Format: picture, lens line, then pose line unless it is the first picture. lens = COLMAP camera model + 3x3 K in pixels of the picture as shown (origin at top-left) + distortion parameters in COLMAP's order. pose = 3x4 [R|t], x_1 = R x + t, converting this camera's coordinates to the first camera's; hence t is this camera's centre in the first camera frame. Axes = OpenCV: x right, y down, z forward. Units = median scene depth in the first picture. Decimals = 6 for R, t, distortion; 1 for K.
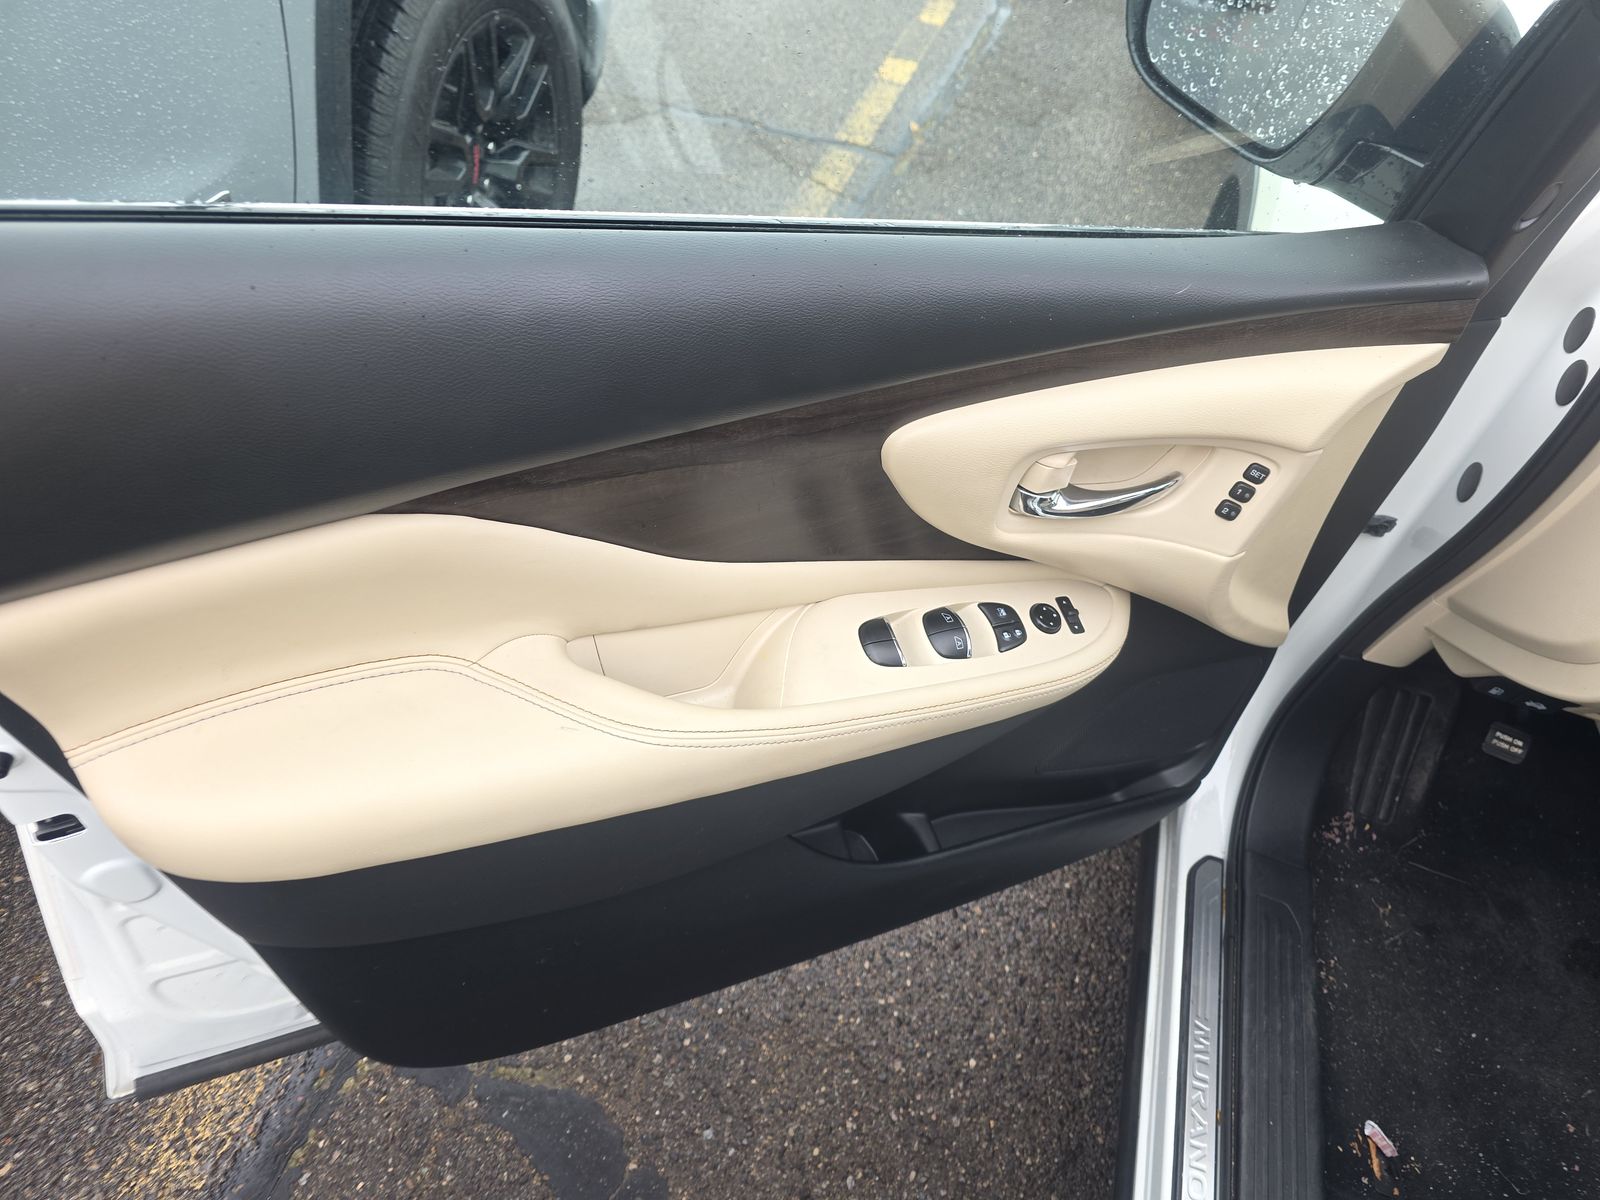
lens RADIAL K [[1085.0, 0, 798.7], [0, 1085.0, 597.4], [0, 0, 1]] dist [0.023906, -0.018432]
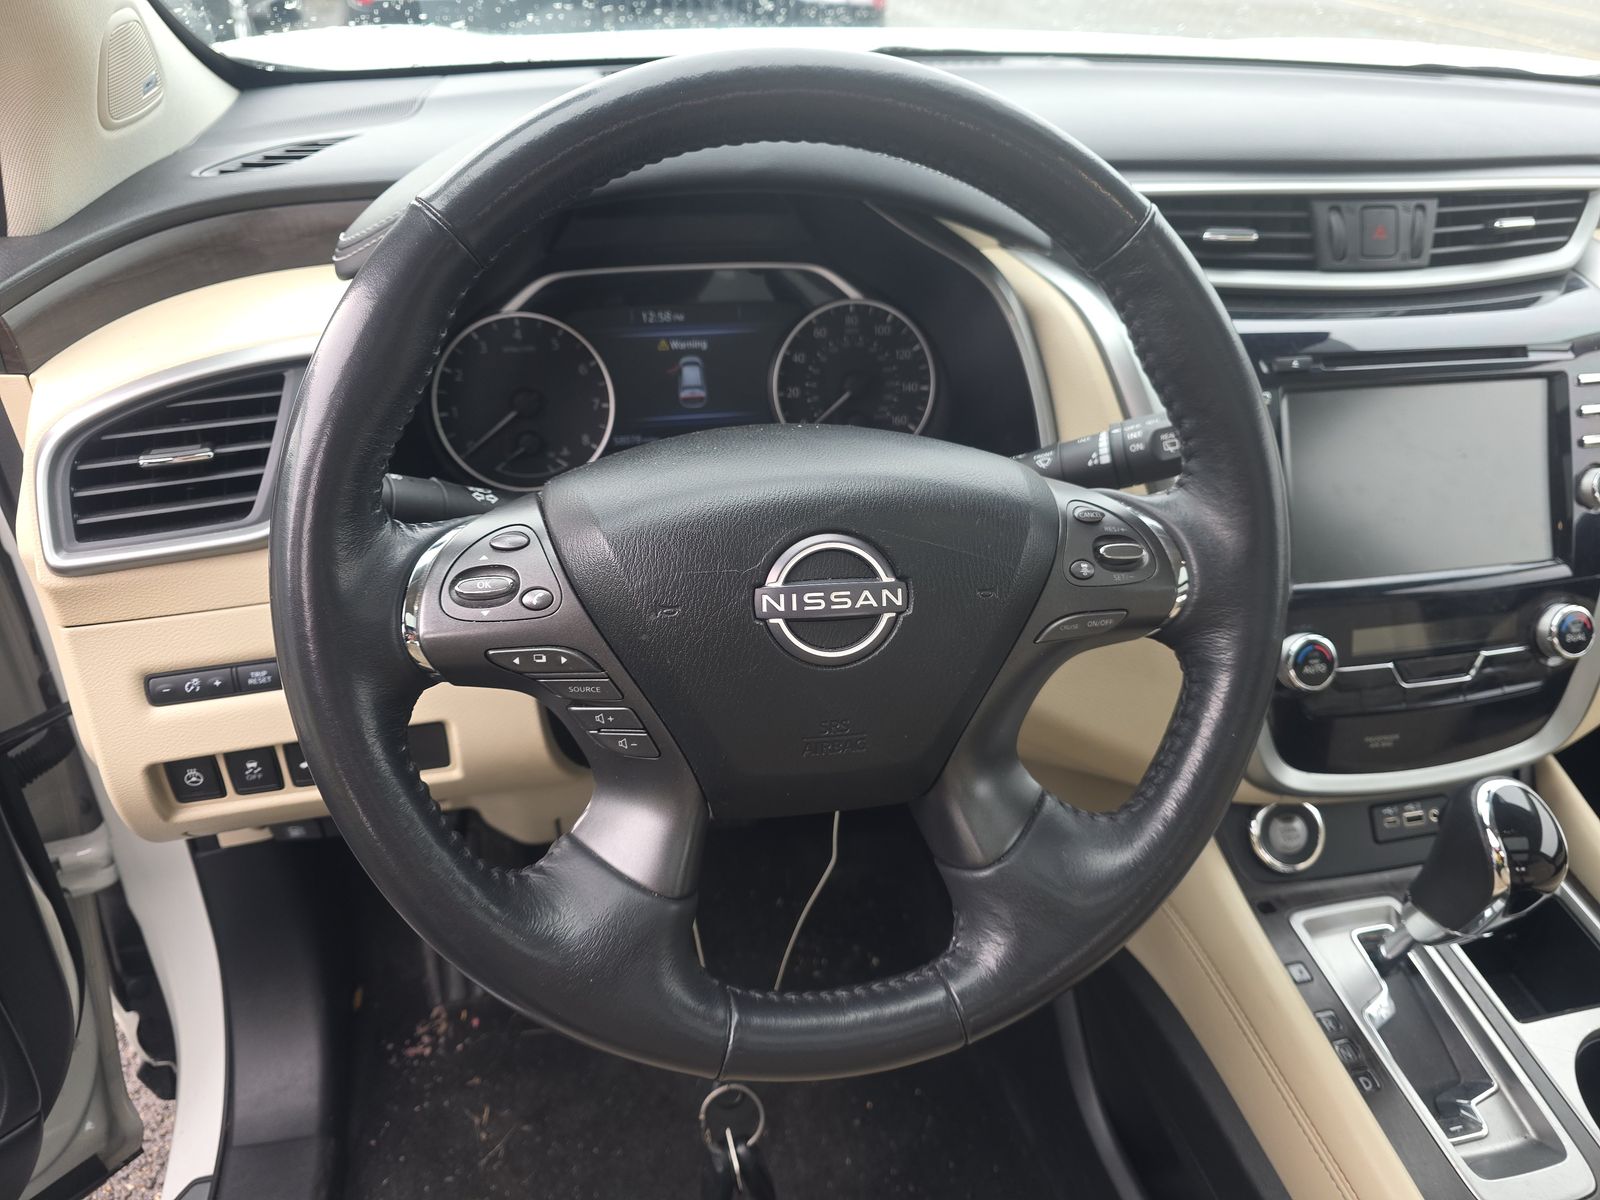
lens RADIAL K [[1085.0, 0, 791.0], [0, 1085.0, 594.1], [0, 0, 1]] dist [0.023906, -0.018432]
pose [[0.866665, -0.361680, 0.343626, 0.566628], [0.423313, 0.897613, -0.122870, 0.134899], [-0.264003, 0.251948, 0.931034, 0.126198]]
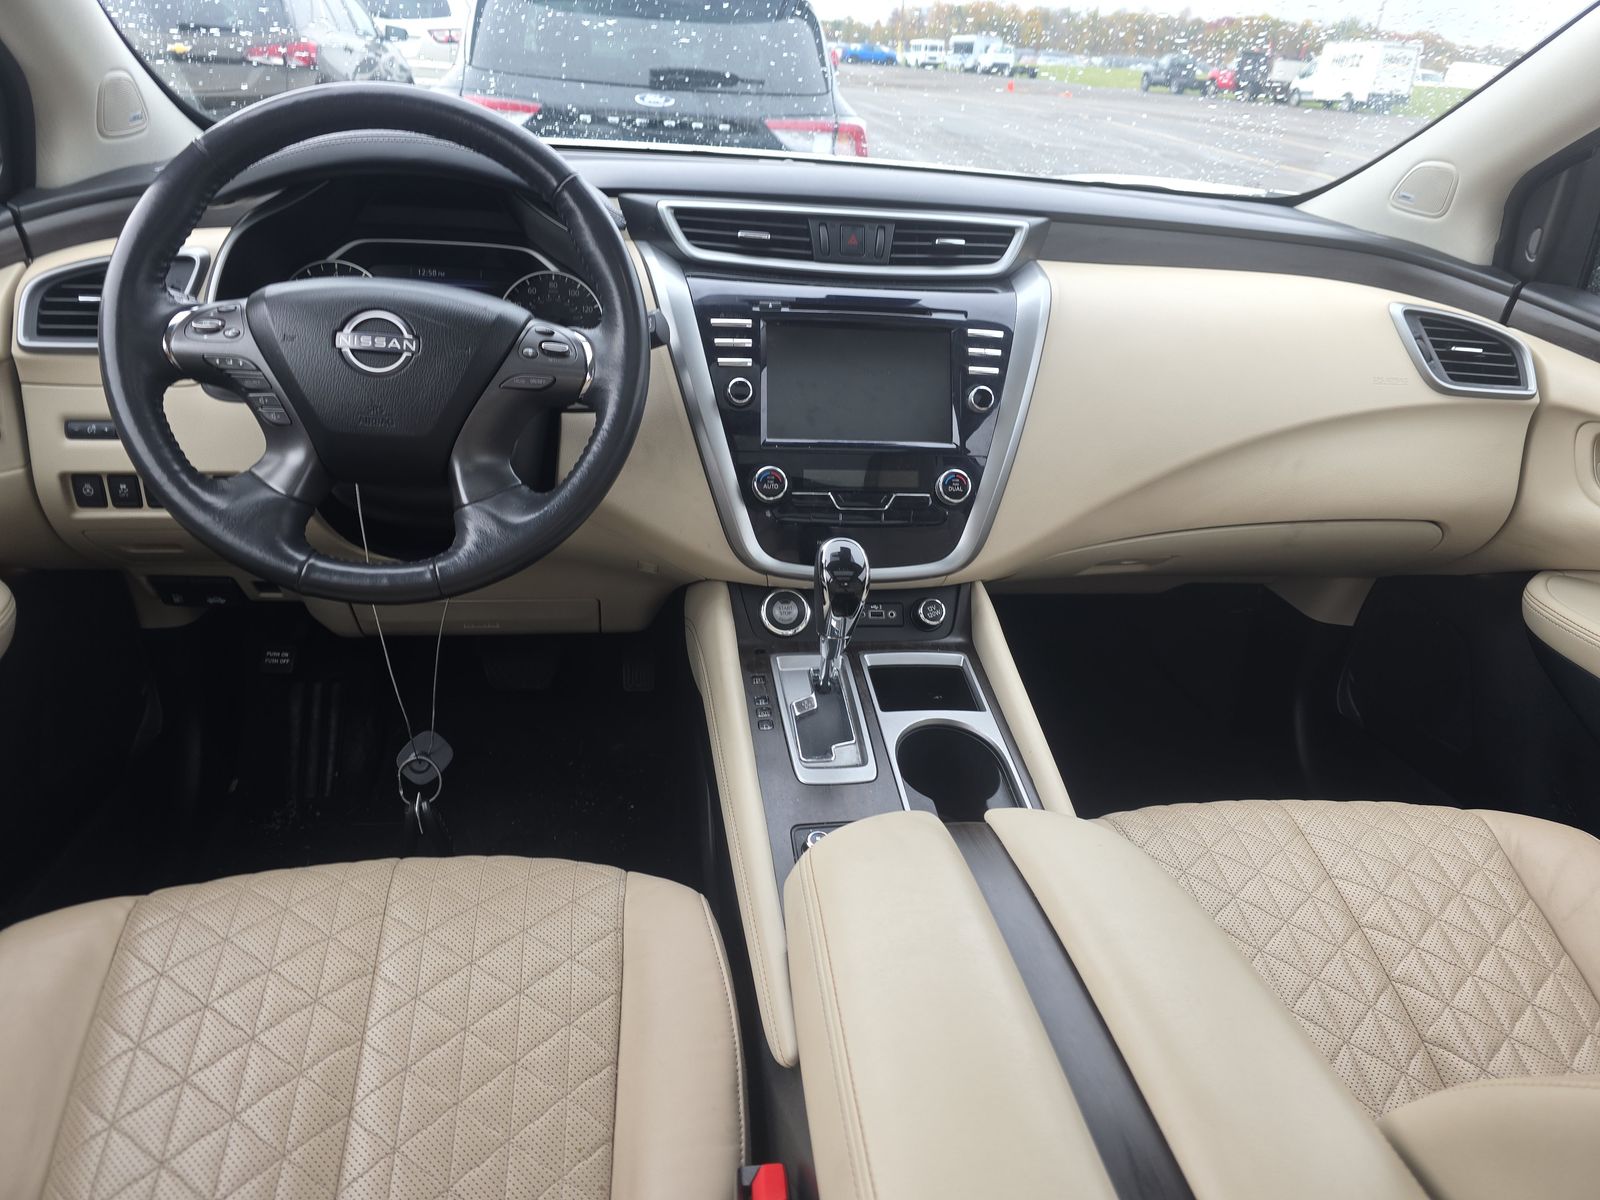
lens RADIAL K [[1085.0, 0, 812.9], [0, 1085.0, 605.4], [0, 0, 1]] dist [0.023906, -0.018432]
pose [[0.904949, -0.256185, 0.339759, 0.653775], [0.349676, 0.902703, -0.250708, 0.464152], [-0.242474, 0.345683, 0.906482, -0.145437]]
